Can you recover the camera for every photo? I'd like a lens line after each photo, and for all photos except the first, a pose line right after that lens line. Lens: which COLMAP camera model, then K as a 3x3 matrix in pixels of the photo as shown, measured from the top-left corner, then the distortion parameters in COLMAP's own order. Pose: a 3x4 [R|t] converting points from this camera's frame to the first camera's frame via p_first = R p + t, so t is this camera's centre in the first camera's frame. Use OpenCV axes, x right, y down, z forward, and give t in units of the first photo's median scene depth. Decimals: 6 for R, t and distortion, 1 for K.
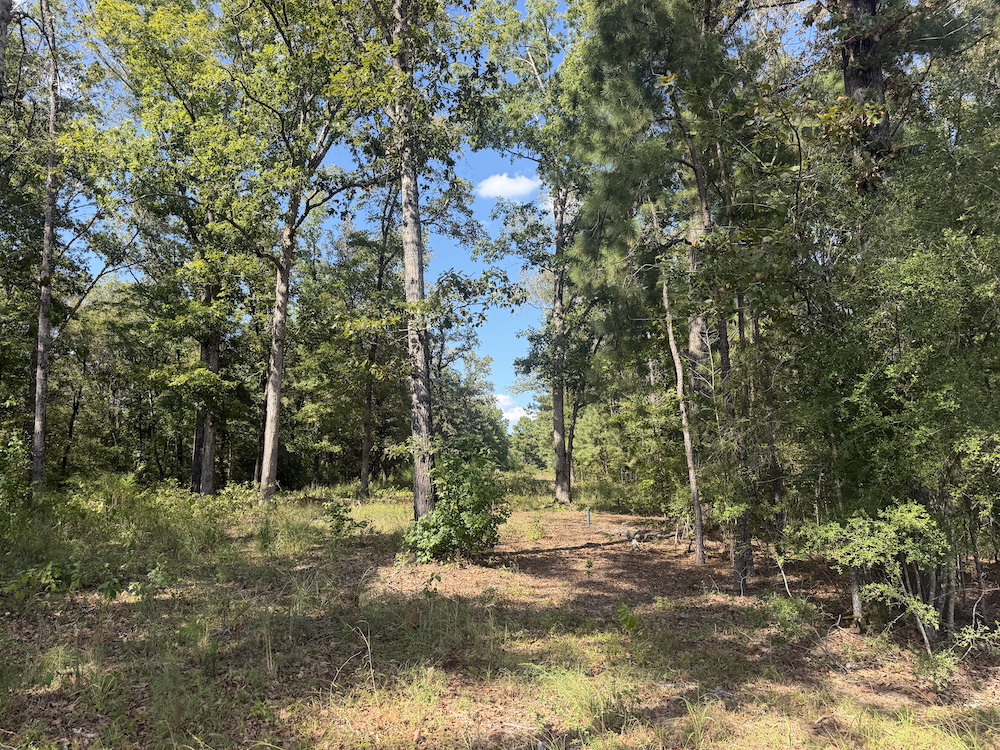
lens RADIAL K [[762.7, 0, 505.2], [0, 762.7, 375.1], [0, 0, 1]] dist [-0.003260, -0.002523]
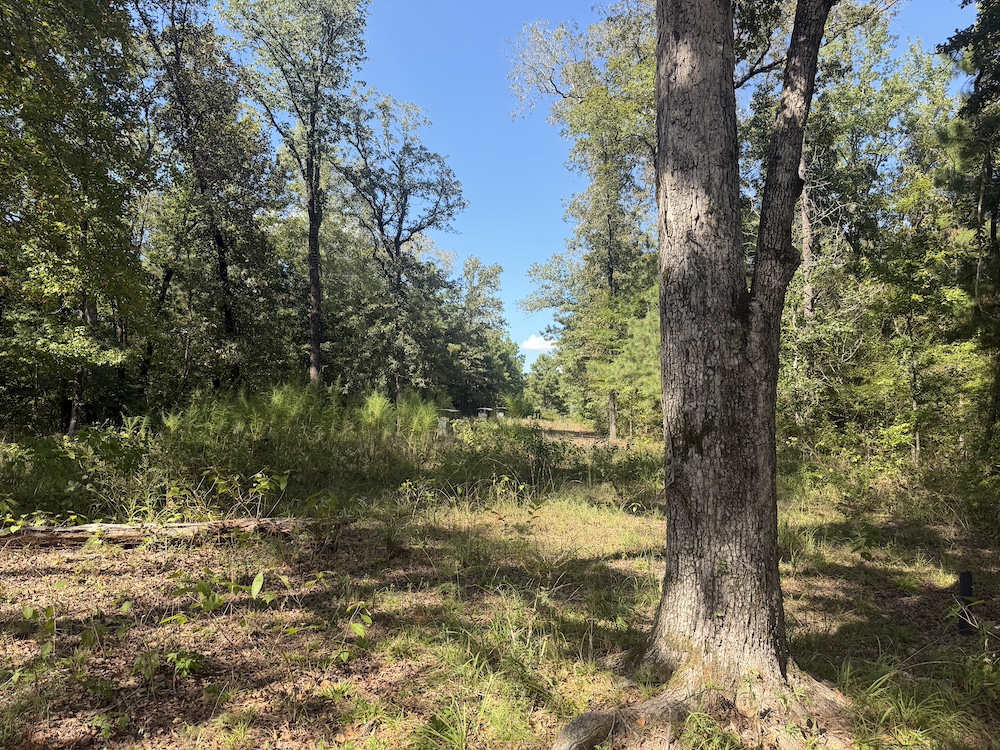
lens RADIAL K [[762.7, 0, 499.4], [0, 762.7, 376.1], [0, 0, 1]] dist [-0.003260, -0.002523]
pose [[0.999096, 0.022097, -0.036308, 0.008017], [-0.019389, 0.997121, 0.073310, 0.021559], [0.037823, -0.072540, 0.996648, 0.169587]]
